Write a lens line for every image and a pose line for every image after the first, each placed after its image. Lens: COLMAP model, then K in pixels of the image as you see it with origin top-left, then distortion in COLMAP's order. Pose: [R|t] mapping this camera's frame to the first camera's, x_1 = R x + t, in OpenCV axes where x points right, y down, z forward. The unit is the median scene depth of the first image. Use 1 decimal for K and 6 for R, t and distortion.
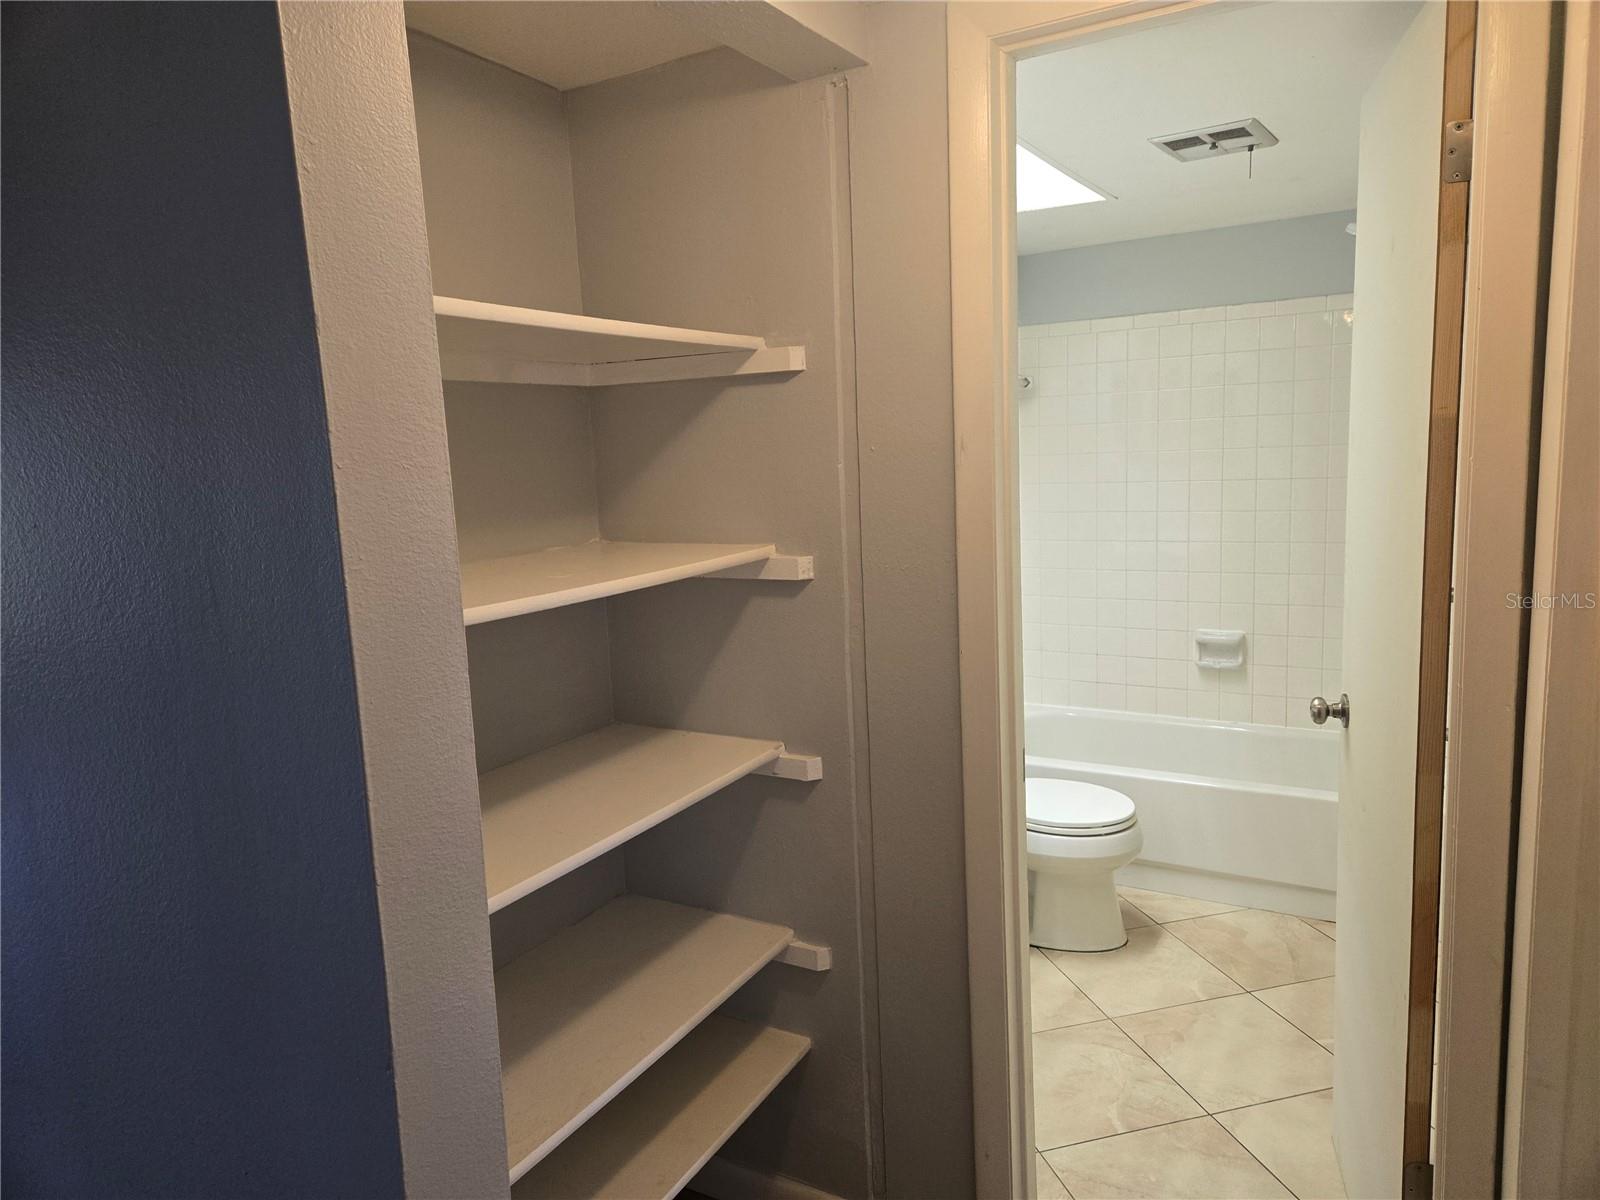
lens RADIAL K [[1069.8, 0, 799.4], [0, 1069.8, 592.8], [0, 0, 1]] dist [0.037117, -0.037918]
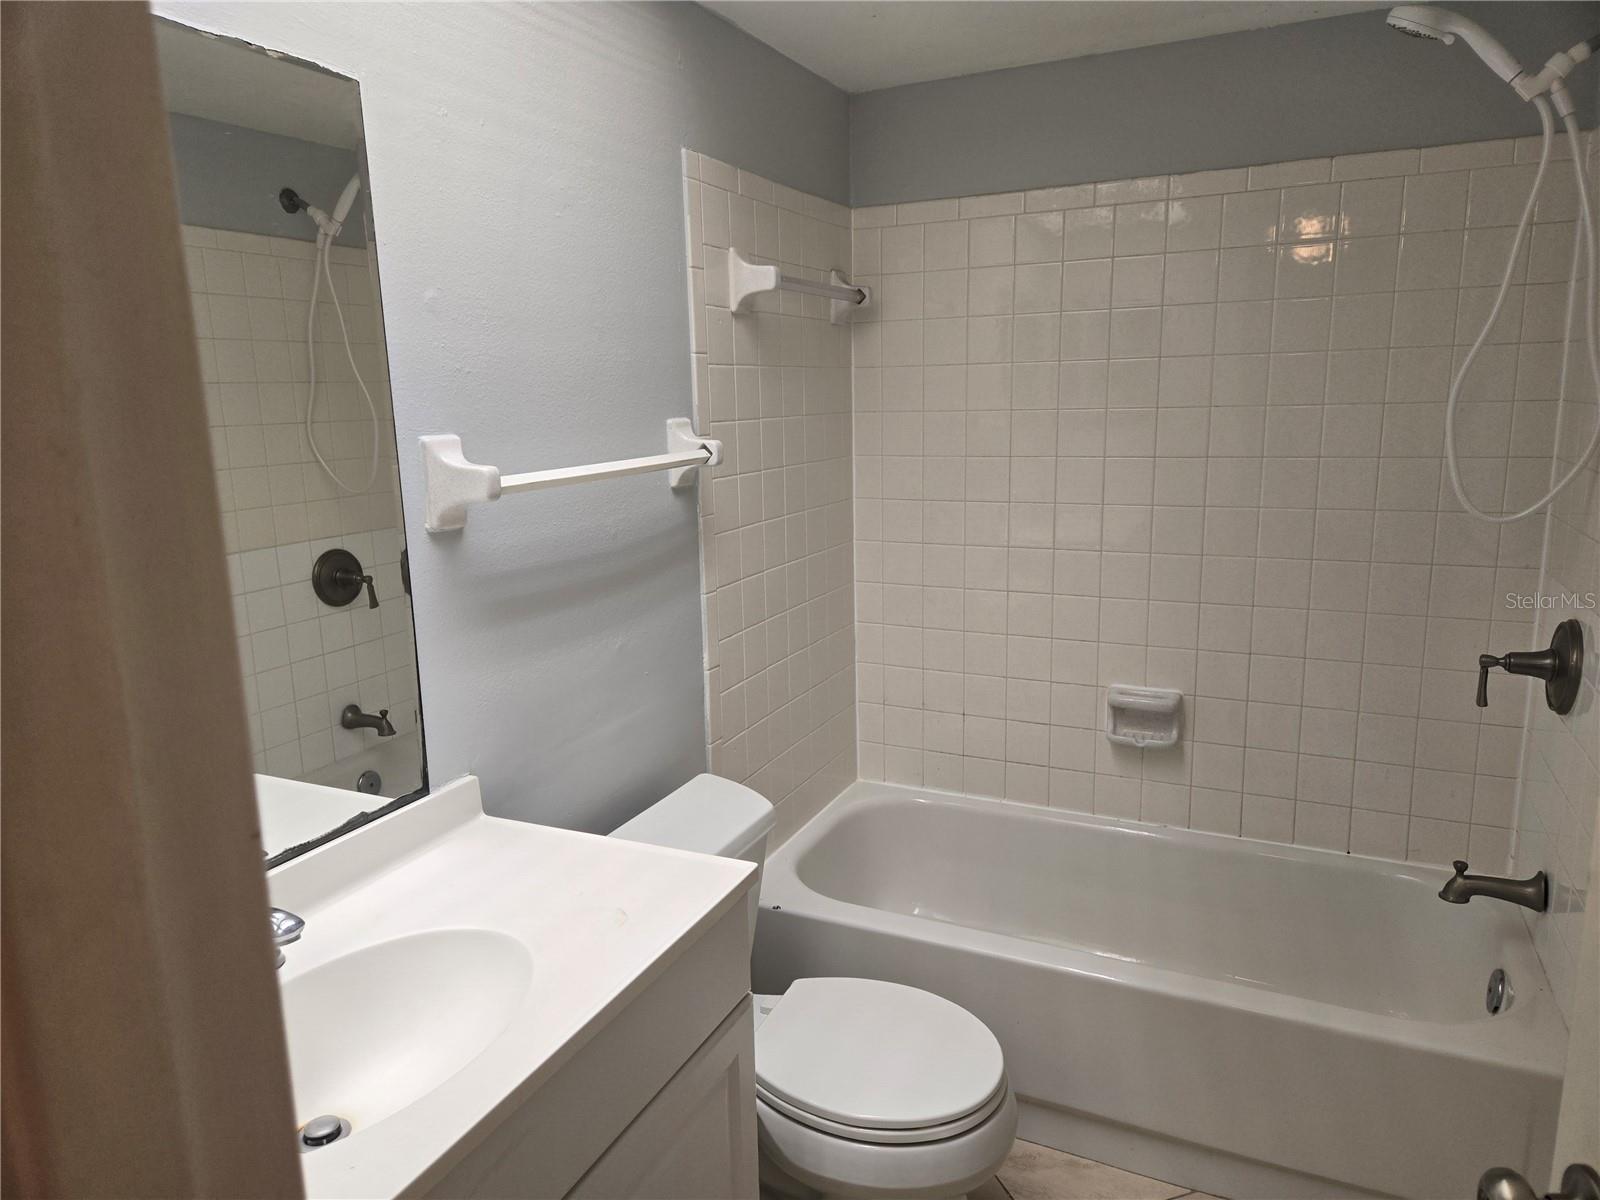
lens RADIAL K [[1069.8, 0, 798.3], [0, 1069.8, 603.0], [0, 0, 1]] dist [0.037117, -0.037918]
pose [[0.996076, 0.006357, 0.088274, 0.124780], [-0.010324, 0.998953, 0.044560, -0.043455], [-0.087898, -0.045296, 0.995099, 0.374909]]
